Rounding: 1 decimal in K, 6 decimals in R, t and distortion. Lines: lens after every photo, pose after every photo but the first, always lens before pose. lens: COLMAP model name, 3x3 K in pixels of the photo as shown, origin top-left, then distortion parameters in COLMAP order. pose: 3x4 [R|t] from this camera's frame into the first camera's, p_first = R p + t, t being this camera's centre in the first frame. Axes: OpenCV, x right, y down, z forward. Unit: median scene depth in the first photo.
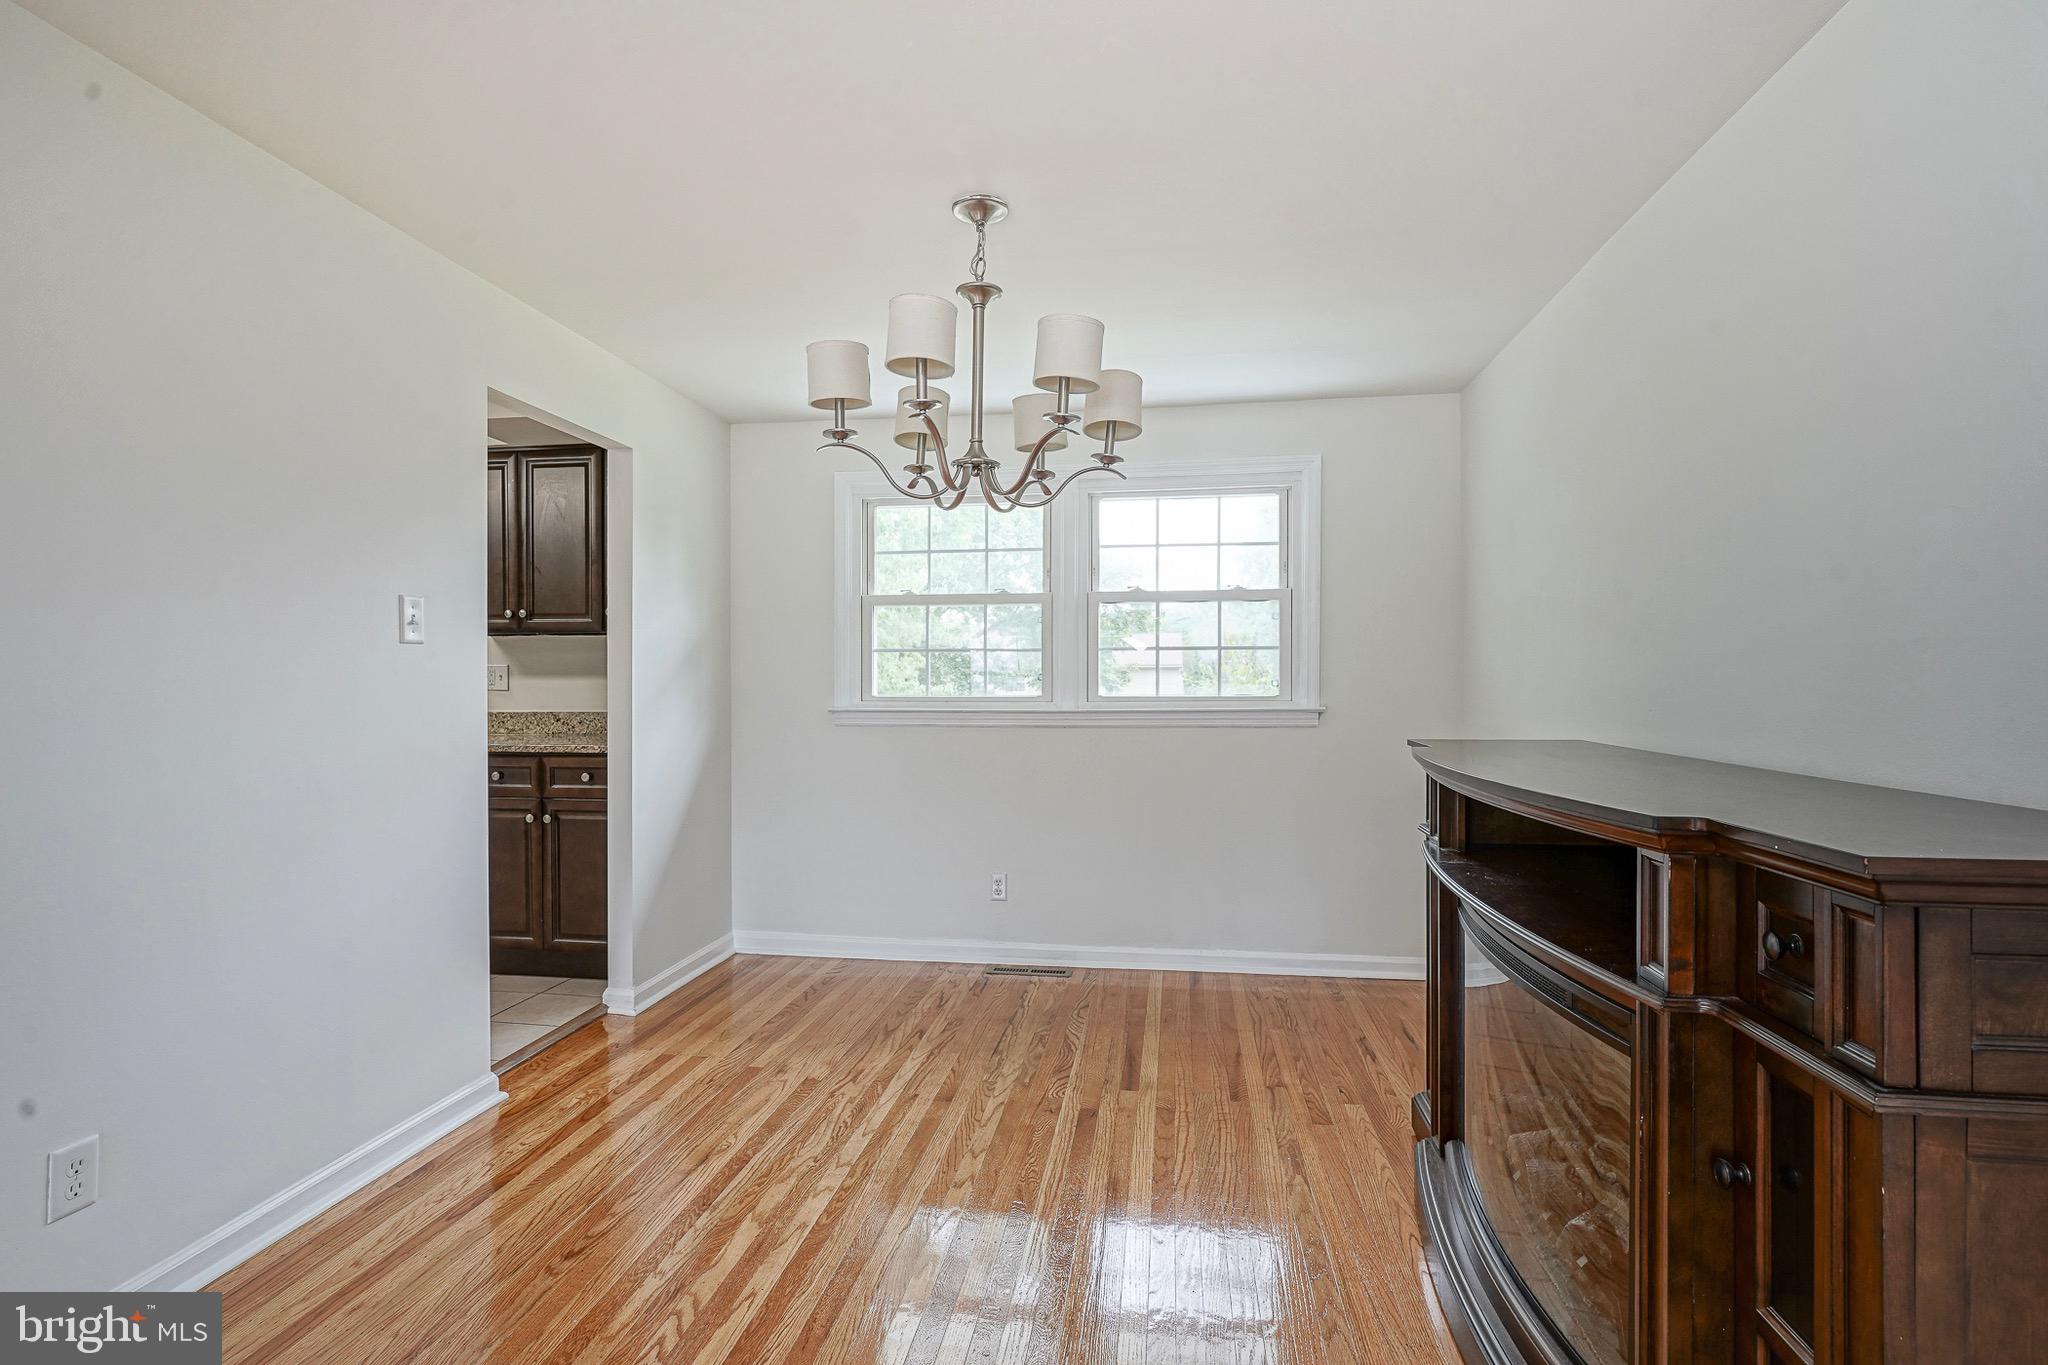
lens RADIAL K [[1003.3, 0, 1018.0], [0, 1003.3, 689.7], [0, 0, 1]] dist [-0.000676, 0.001338]
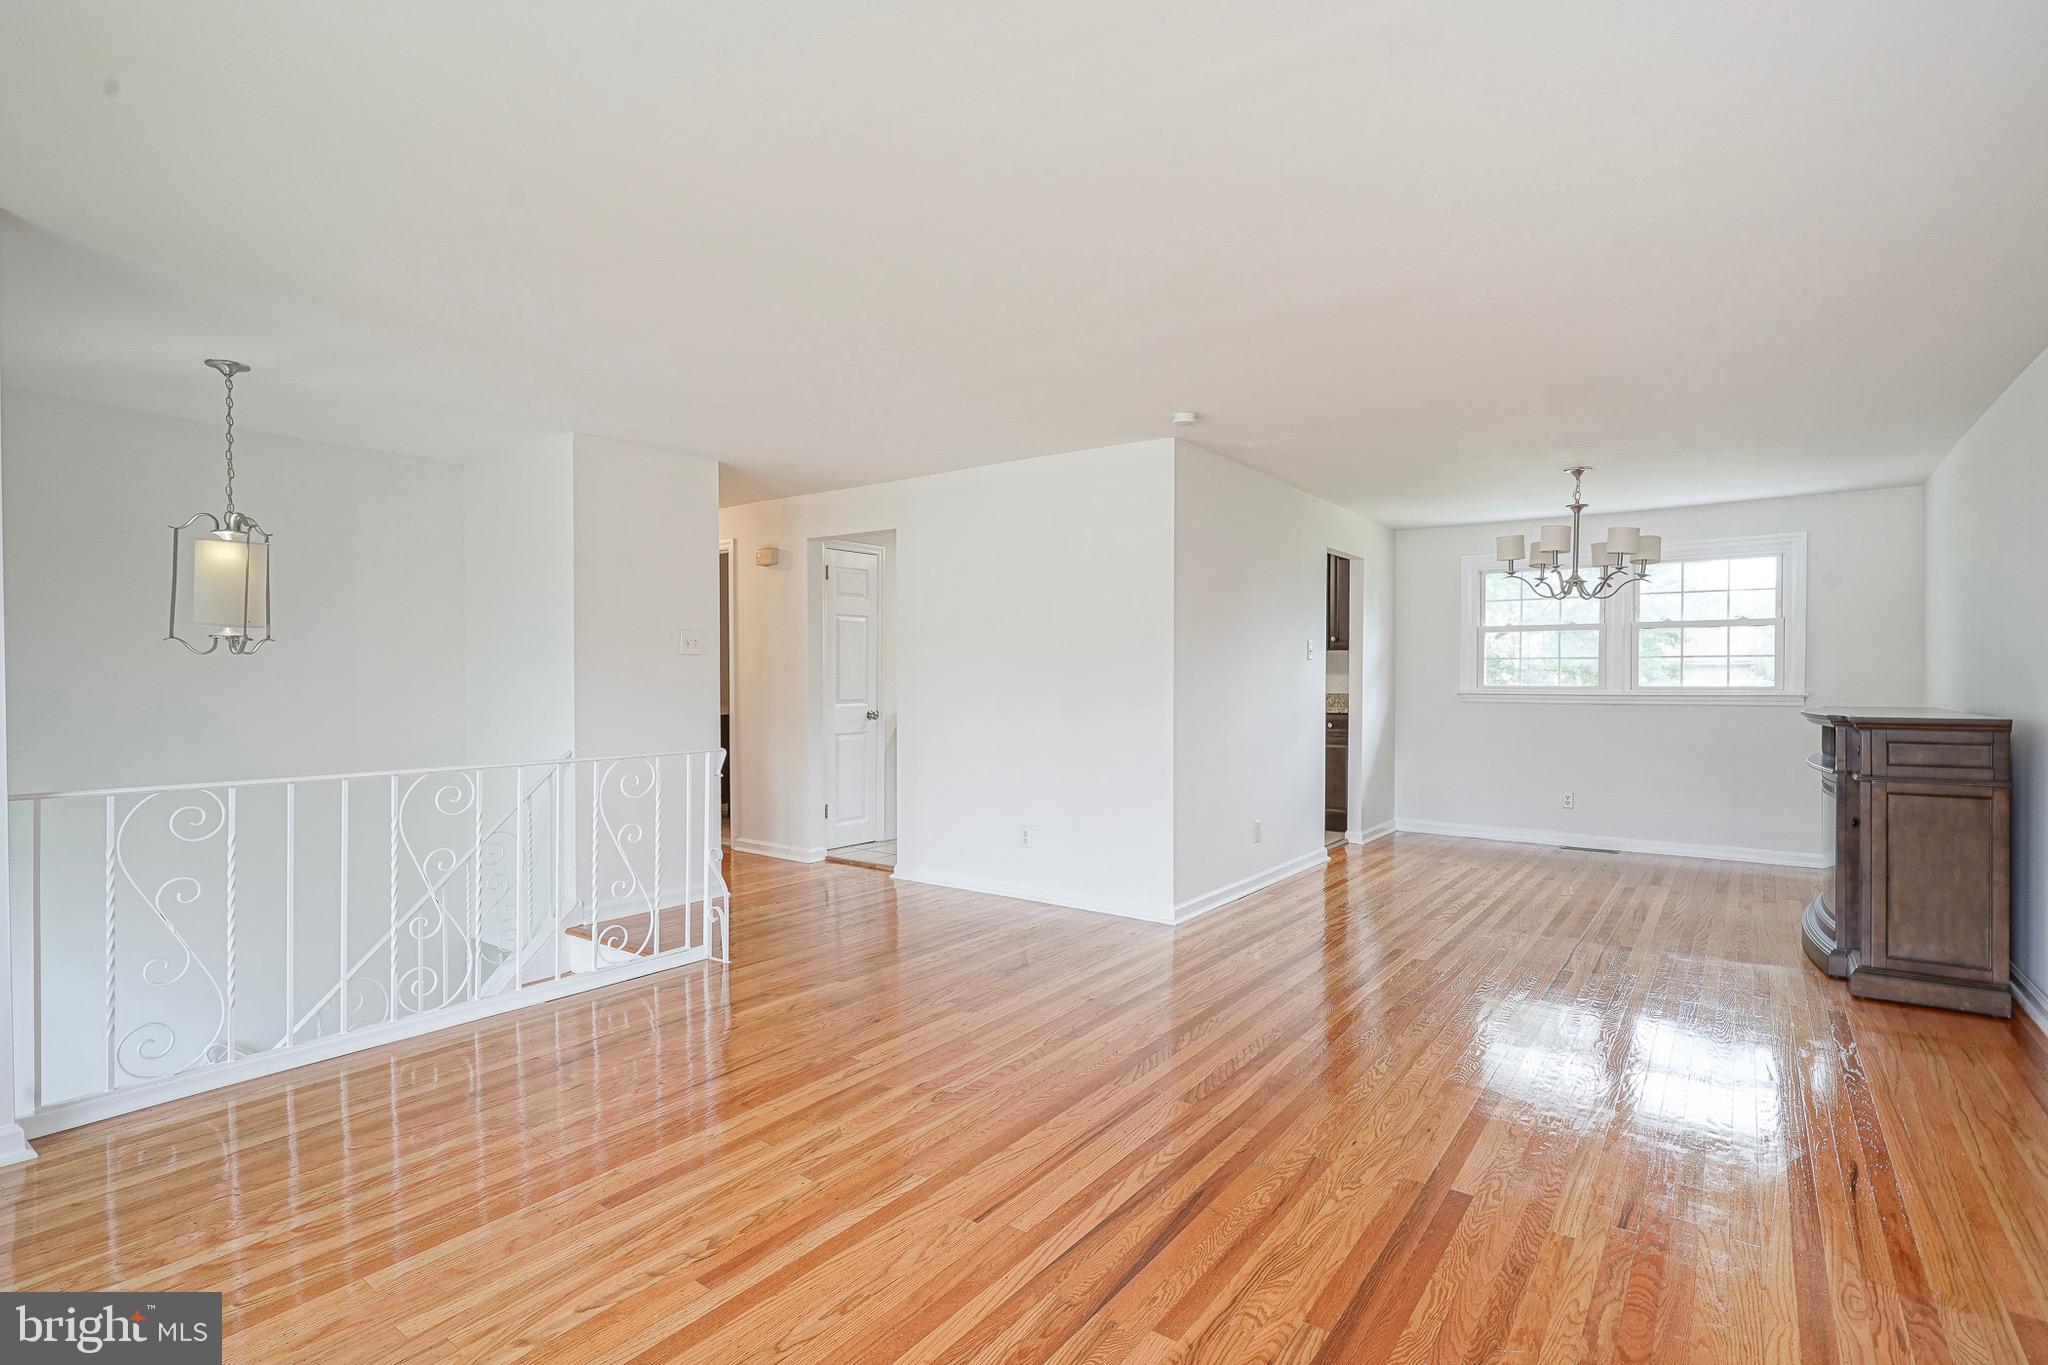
lens RADIAL K [[1003.3, 0, 1018.0], [0, 1003.3, 689.7], [0, 0, 1]] dist [-0.000676, 0.001338]
pose [[0.887101, 0.006232, -0.461534, -0.063617], [-0.005243, 0.999980, 0.003424, 0.012495], [0.461546, -0.000618, 0.887116, -0.931430]]
